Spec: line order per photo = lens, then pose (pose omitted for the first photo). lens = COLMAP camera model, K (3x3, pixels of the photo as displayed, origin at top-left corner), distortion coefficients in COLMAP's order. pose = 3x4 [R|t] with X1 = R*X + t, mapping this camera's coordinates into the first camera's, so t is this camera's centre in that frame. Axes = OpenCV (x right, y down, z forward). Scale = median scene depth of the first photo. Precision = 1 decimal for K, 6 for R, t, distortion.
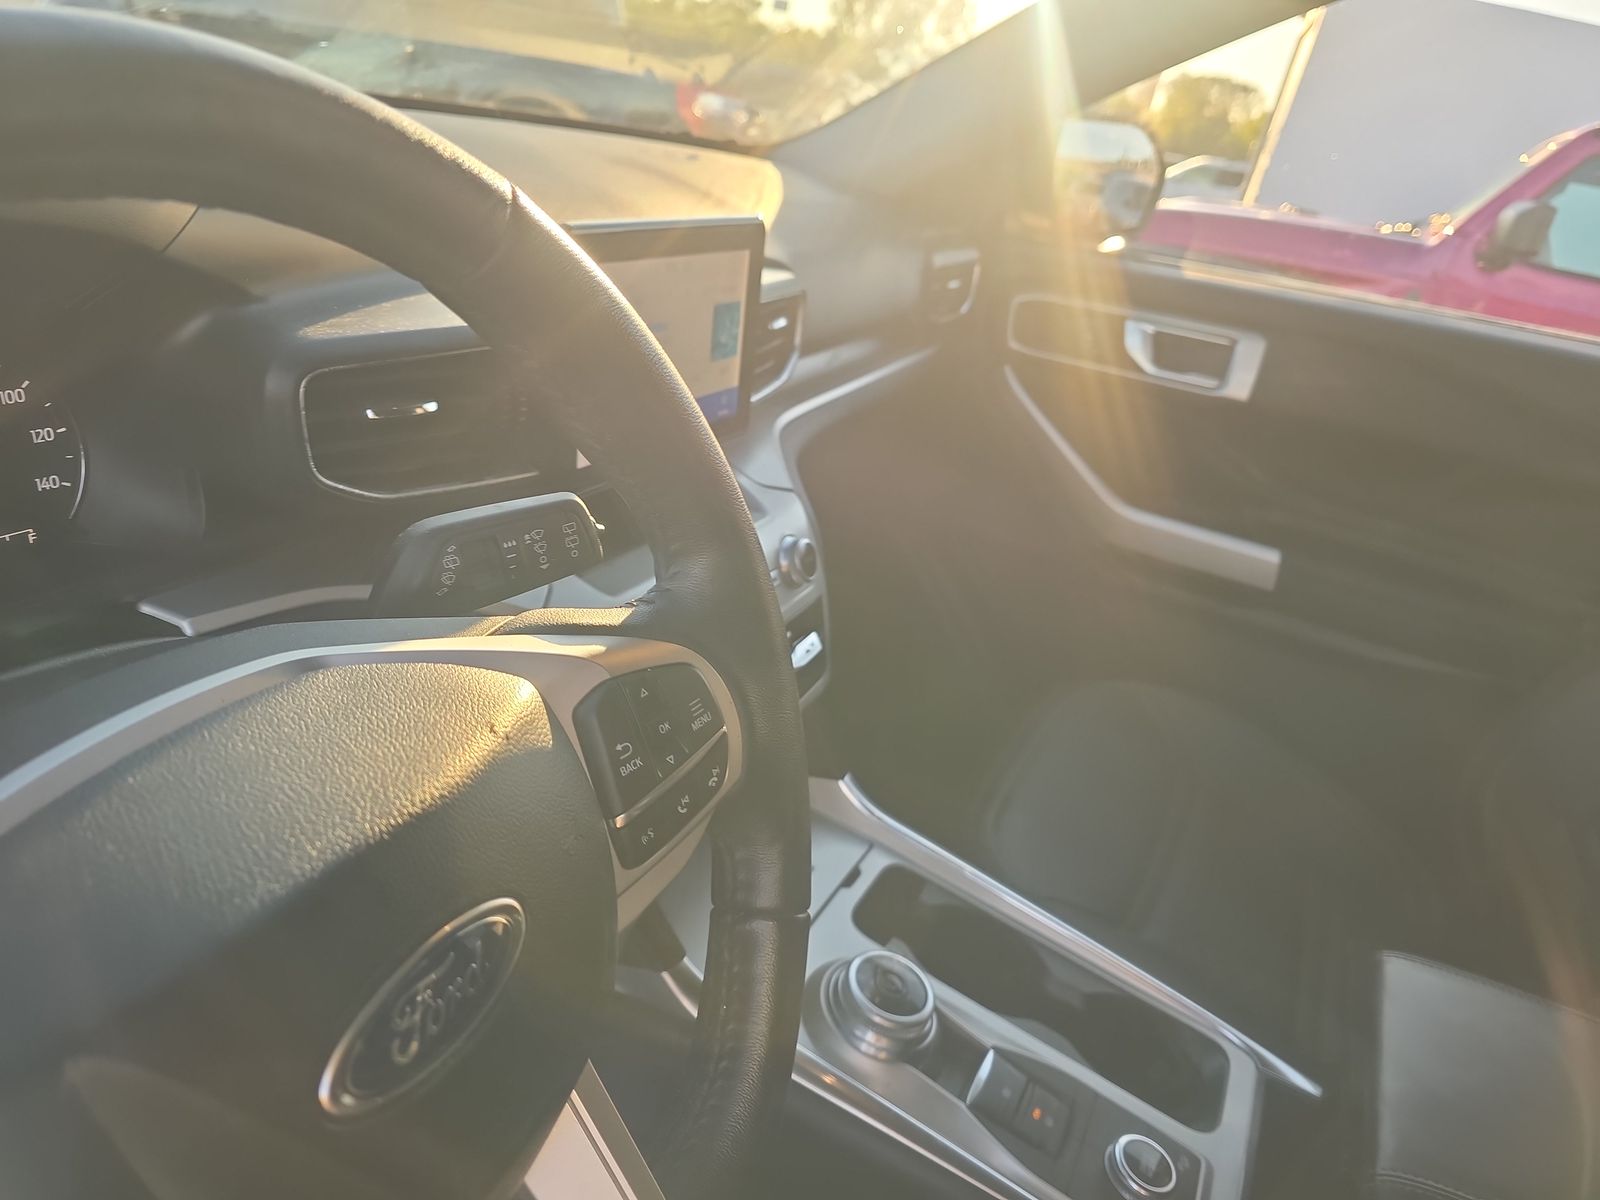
lens RADIAL K [[1096.4, 0, 800.0], [0, 1096.4, 600.0], [0, 0, 1]] dist [0.033349, -0.006485]
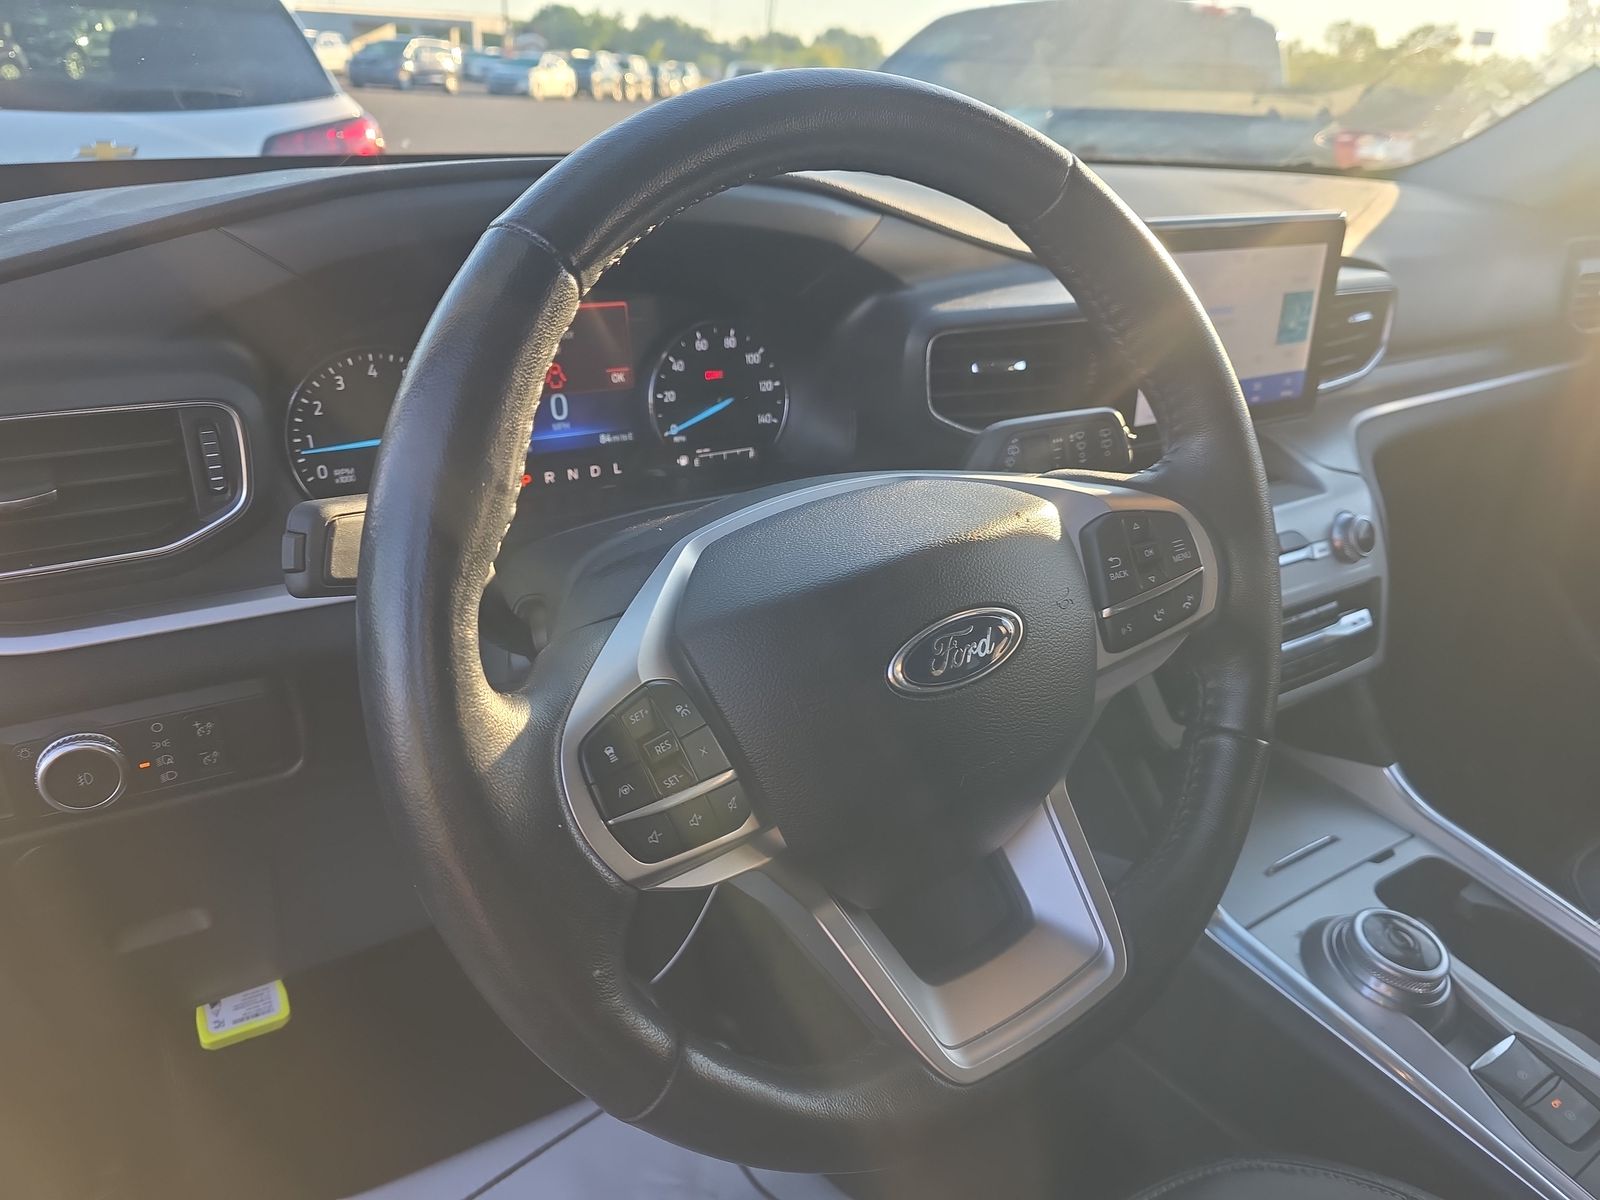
lens RADIAL K [[1180.4, 0, 800.0], [0, 1180.4, 600.0], [0, 0, 1]] dist [-0.001959, -0.005057]
pose [[0.861393, 0.075140, -0.502350, 0.124341], [-0.119209, 0.991281, -0.056139, 0.163600], [0.493752, 0.108242, 0.862840, -0.224061]]
